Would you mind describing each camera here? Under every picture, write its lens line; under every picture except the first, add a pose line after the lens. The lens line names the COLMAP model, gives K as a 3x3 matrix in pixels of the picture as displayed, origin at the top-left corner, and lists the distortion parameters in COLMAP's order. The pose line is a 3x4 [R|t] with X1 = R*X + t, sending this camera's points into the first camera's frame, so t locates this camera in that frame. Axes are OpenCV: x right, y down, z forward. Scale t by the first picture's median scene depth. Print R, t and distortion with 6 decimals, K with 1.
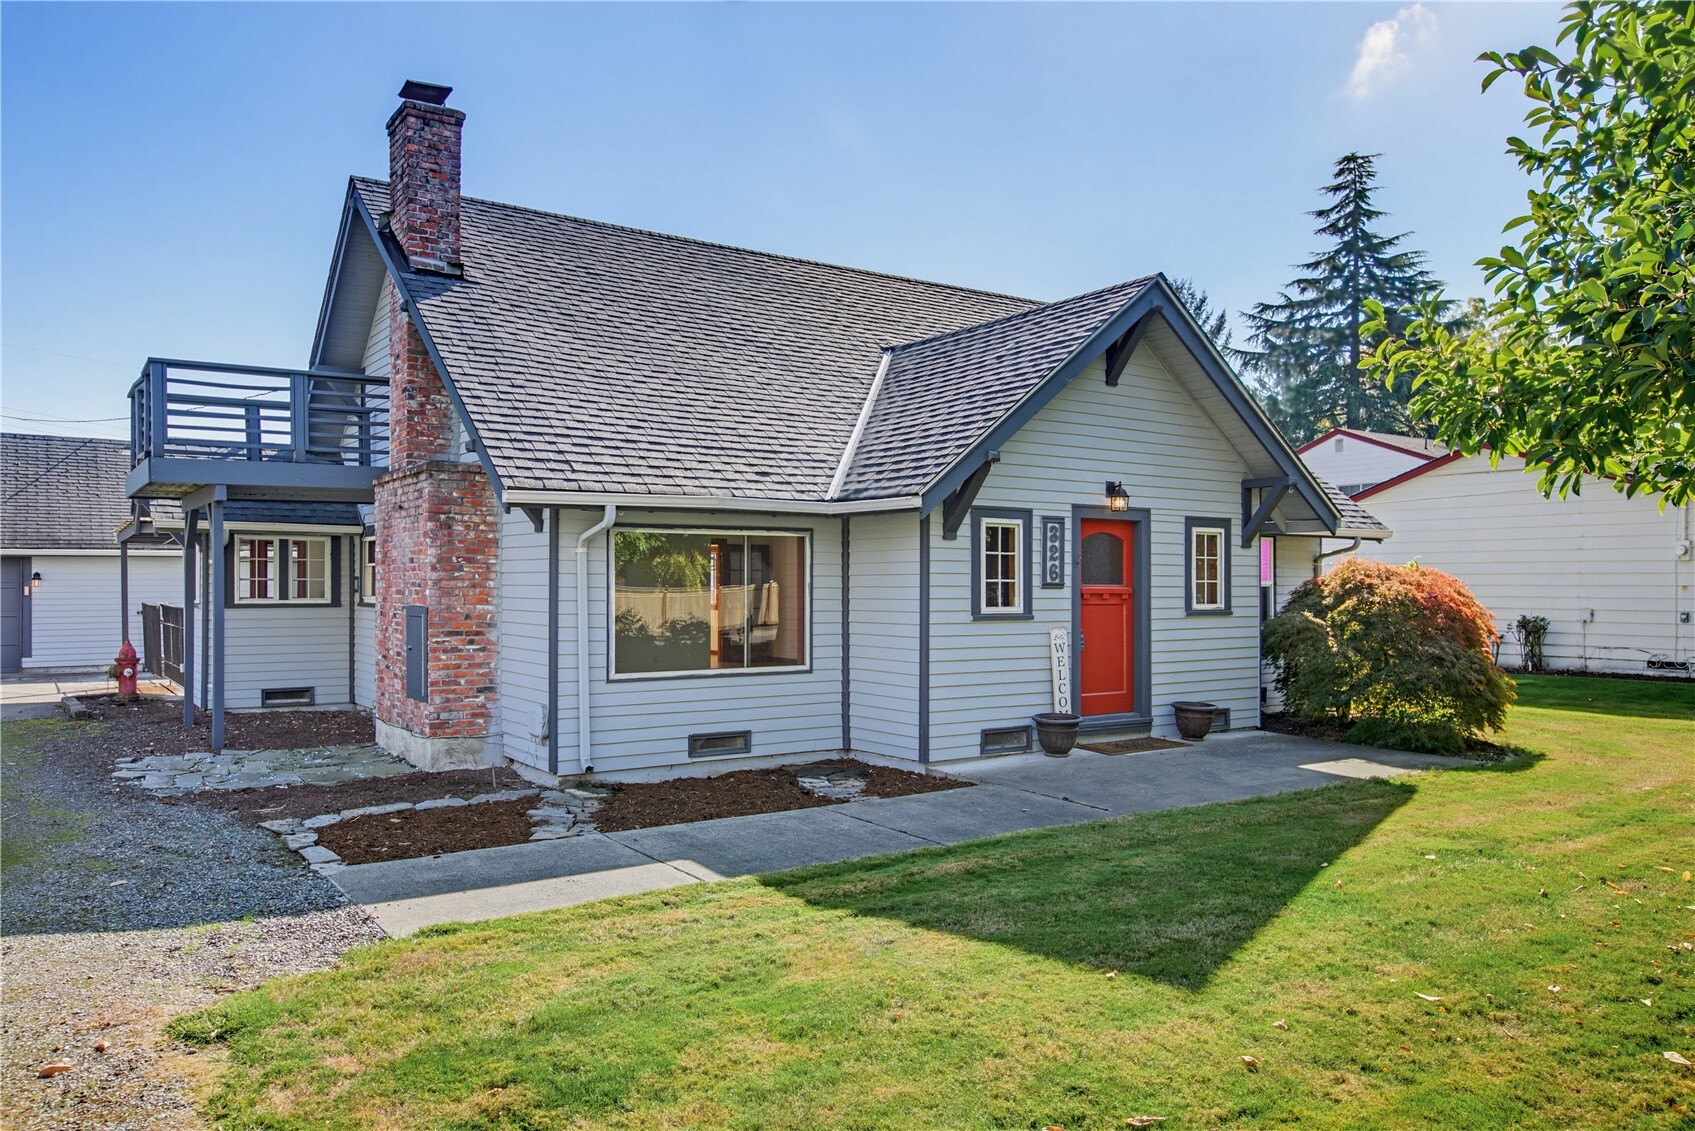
lens RADIAL K [[1195.2, 0, 844.9], [0, 1195.2, 573.4], [0, 0, 1]] dist [-0.002225, -0.002429]
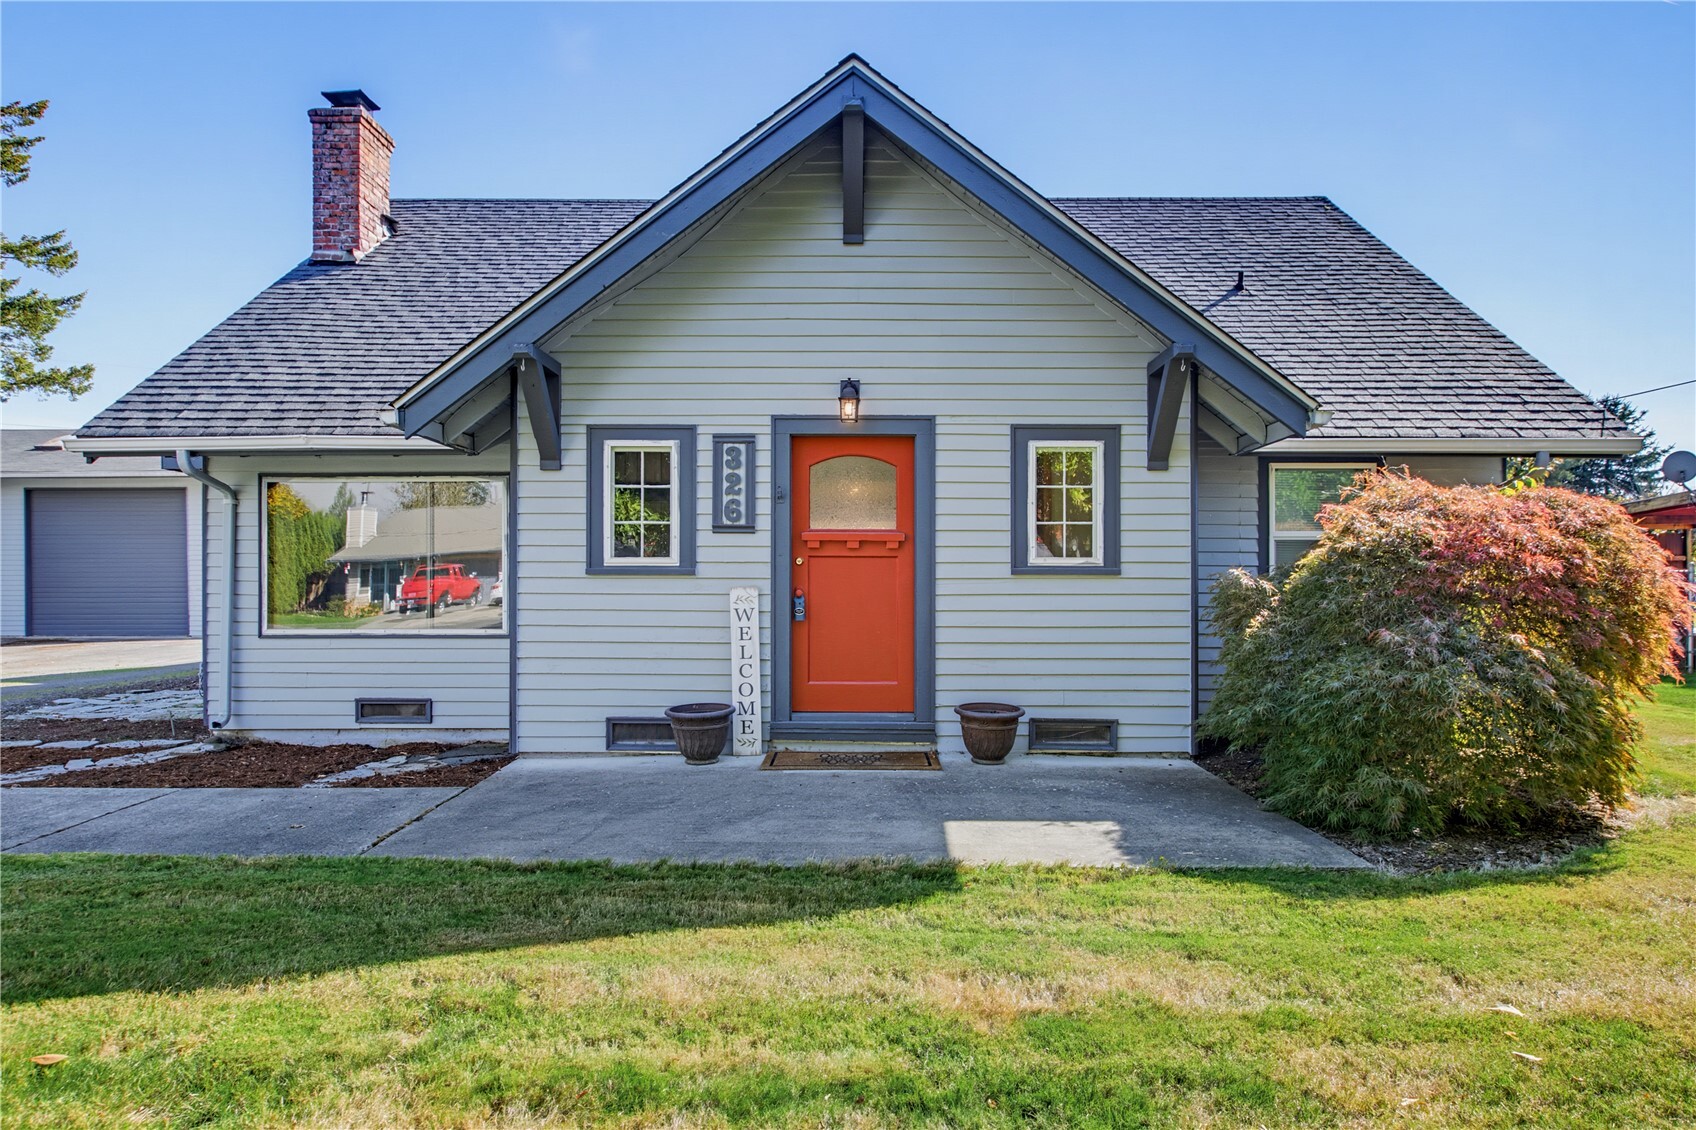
lens RADIAL K [[993.2, 0, 851.2], [0, 993.2, 579.0], [0, 0, 1]] dist [0.001625, 0.003101]
pose [[0.818209, -0.004555, -0.574903, 0.574542], [0.004817, 0.999988, -0.001067, 0.041365], [0.574900, -0.001896, 0.818221, 0.539532]]
